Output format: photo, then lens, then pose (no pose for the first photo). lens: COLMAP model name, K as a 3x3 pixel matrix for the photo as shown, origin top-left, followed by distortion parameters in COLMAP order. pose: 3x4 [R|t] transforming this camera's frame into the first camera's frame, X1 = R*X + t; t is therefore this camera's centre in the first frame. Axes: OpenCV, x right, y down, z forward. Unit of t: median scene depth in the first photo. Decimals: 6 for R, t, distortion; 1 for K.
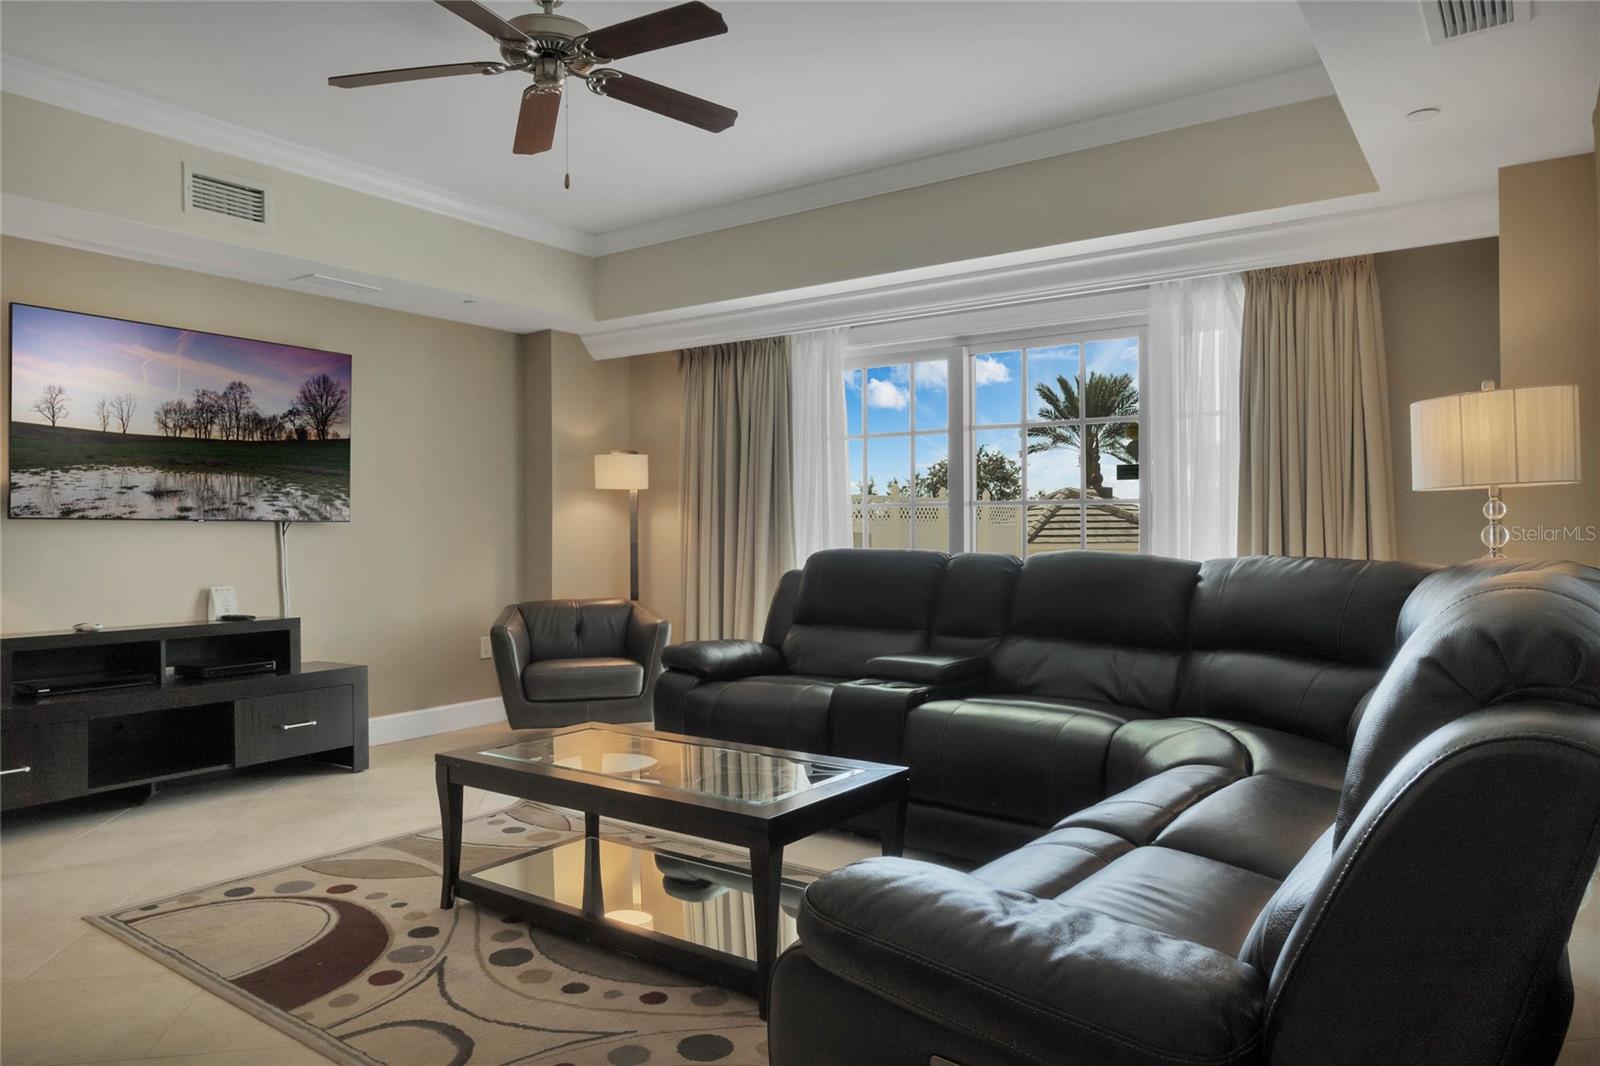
lens RADIAL K [[1064.0, 0, 771.2], [0, 1064.0, 530.1], [0, 0, 1]] dist [0.007243, -0.000798]
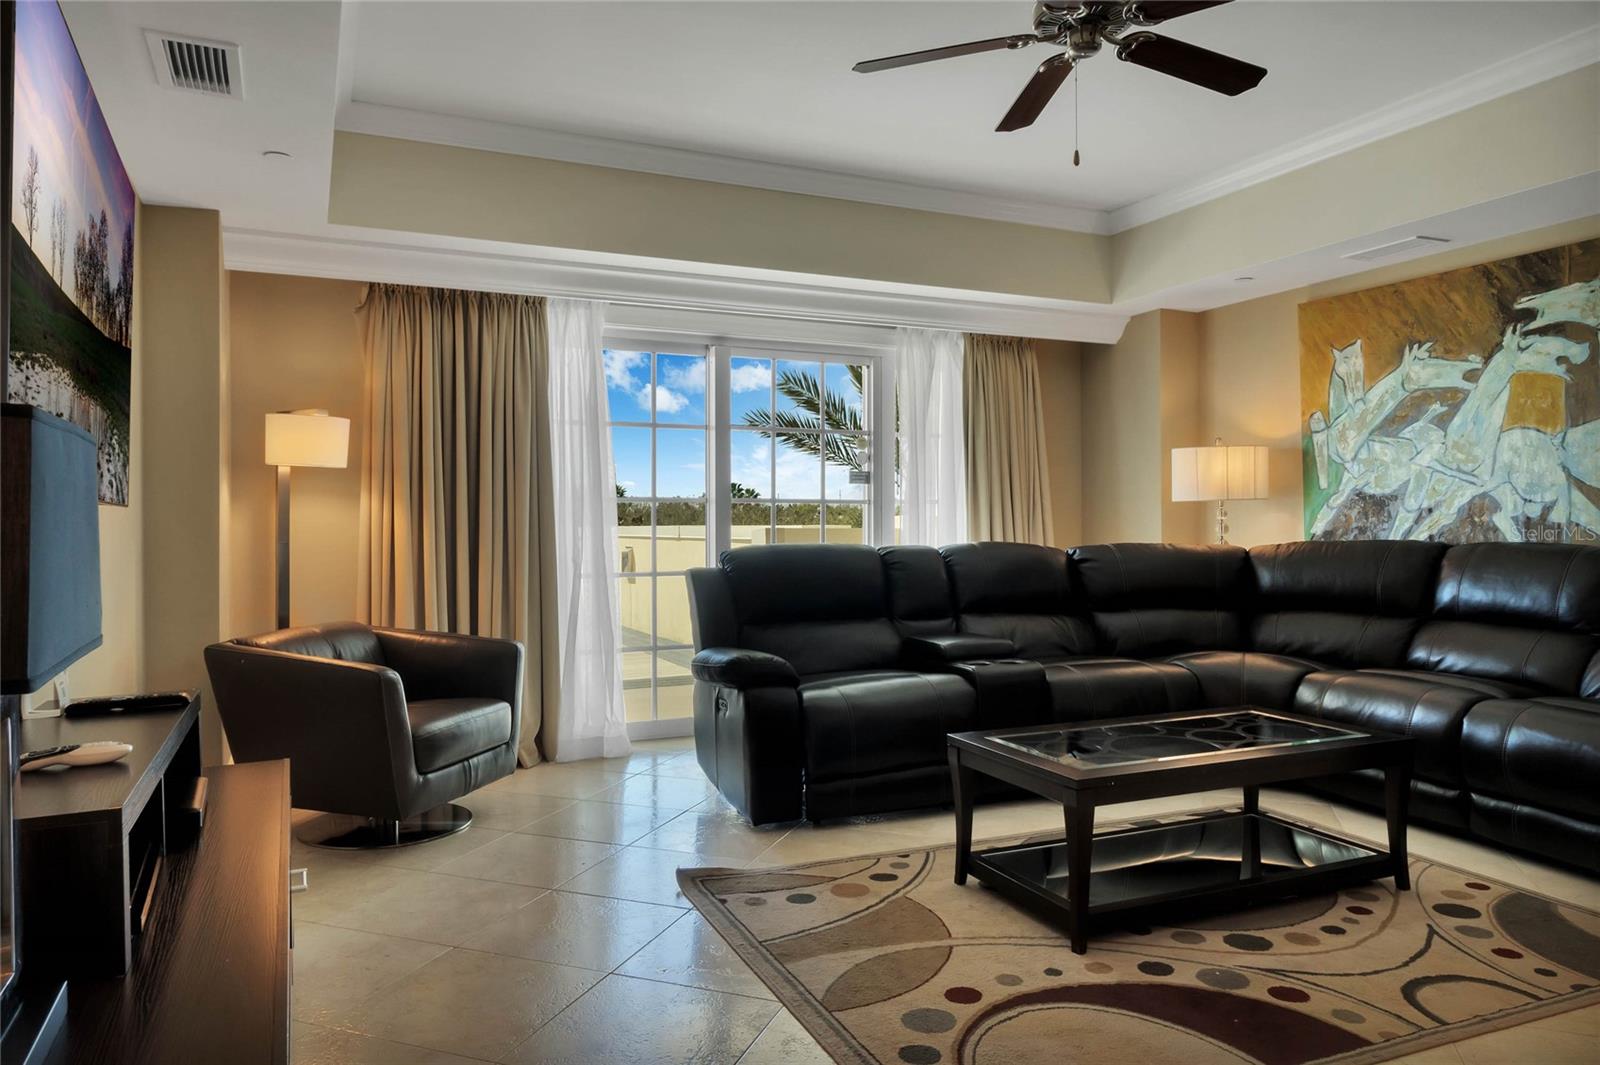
lens RADIAL K [[1064.0, 0, 771.2], [0, 1064.0, 529.6], [0, 0, 1]] dist [0.007243, -0.000798]
pose [[0.493481, -0.000800, 0.869756, -1.160120], [0.001519, 0.999999, 0.000058, 0.005832], [-0.869755, 0.001292, 0.493481, 0.766420]]
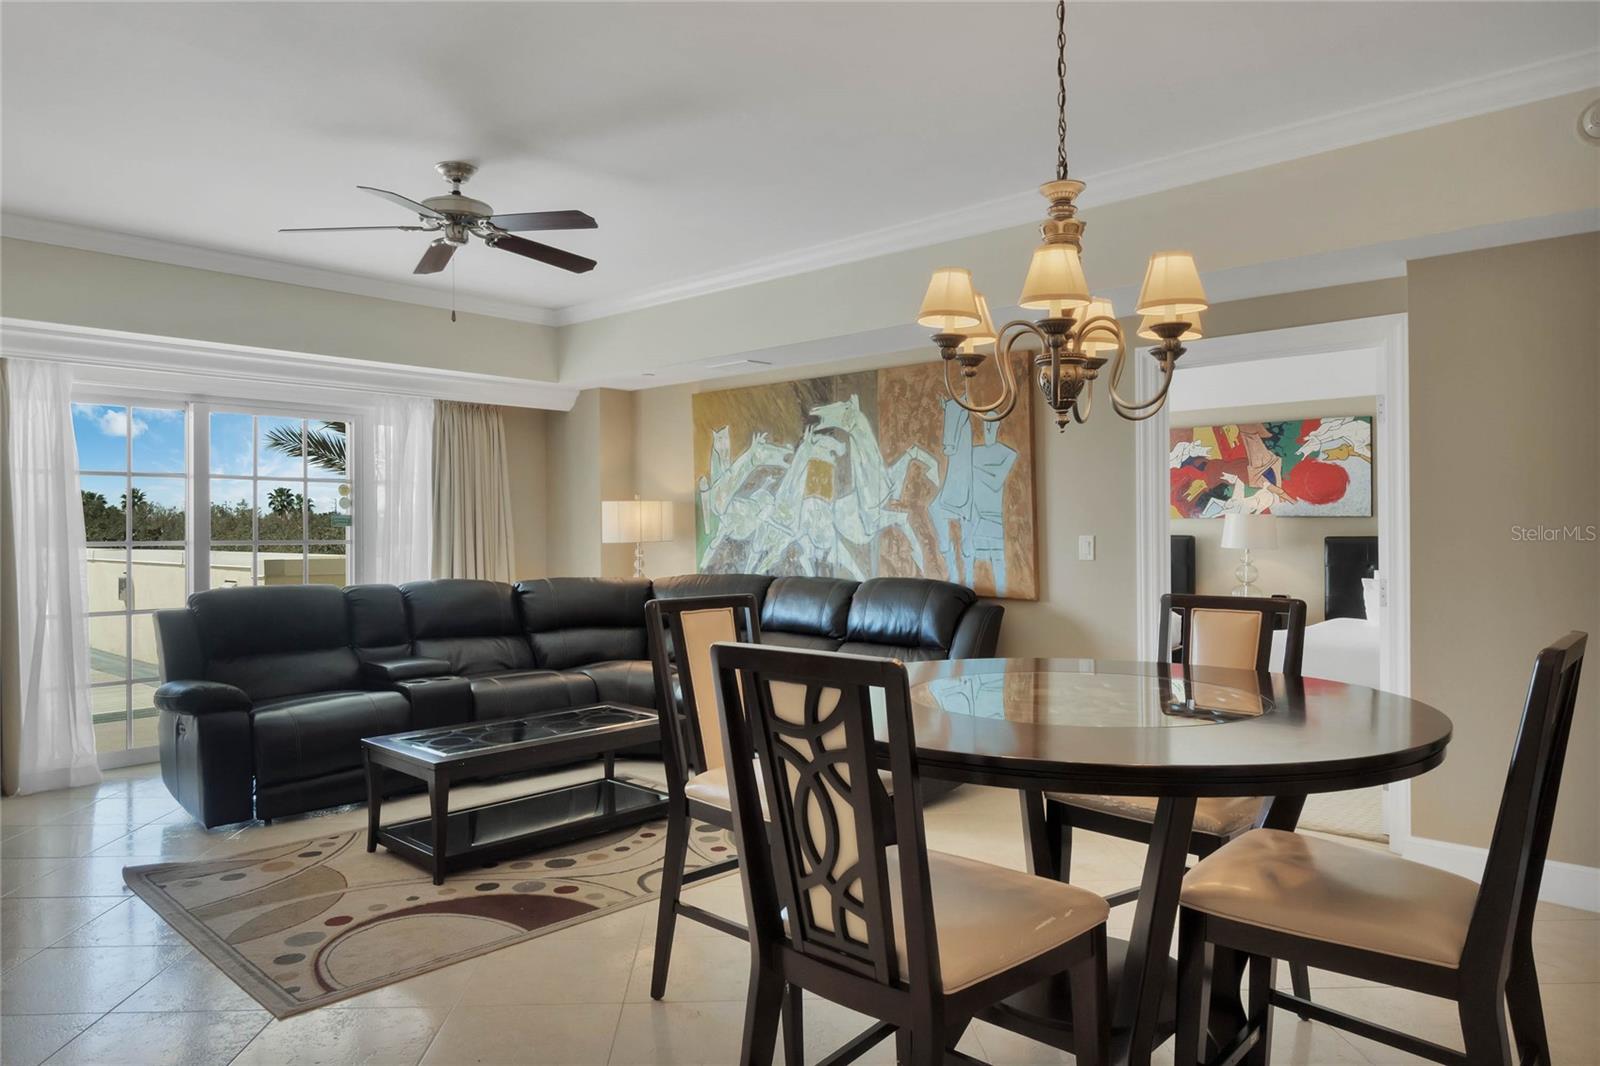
lens RADIAL K [[1064.0, 0, 771.2], [0, 1064.0, 530.1], [0, 0, 1]] dist [0.007243, -0.000798]
pose [[0.121970, 0.004049, 0.992526, -1.460950], [0.004411, 0.999980, -0.004621, -0.052807], [-0.992524, 0.004941, 0.121949, 0.445286]]
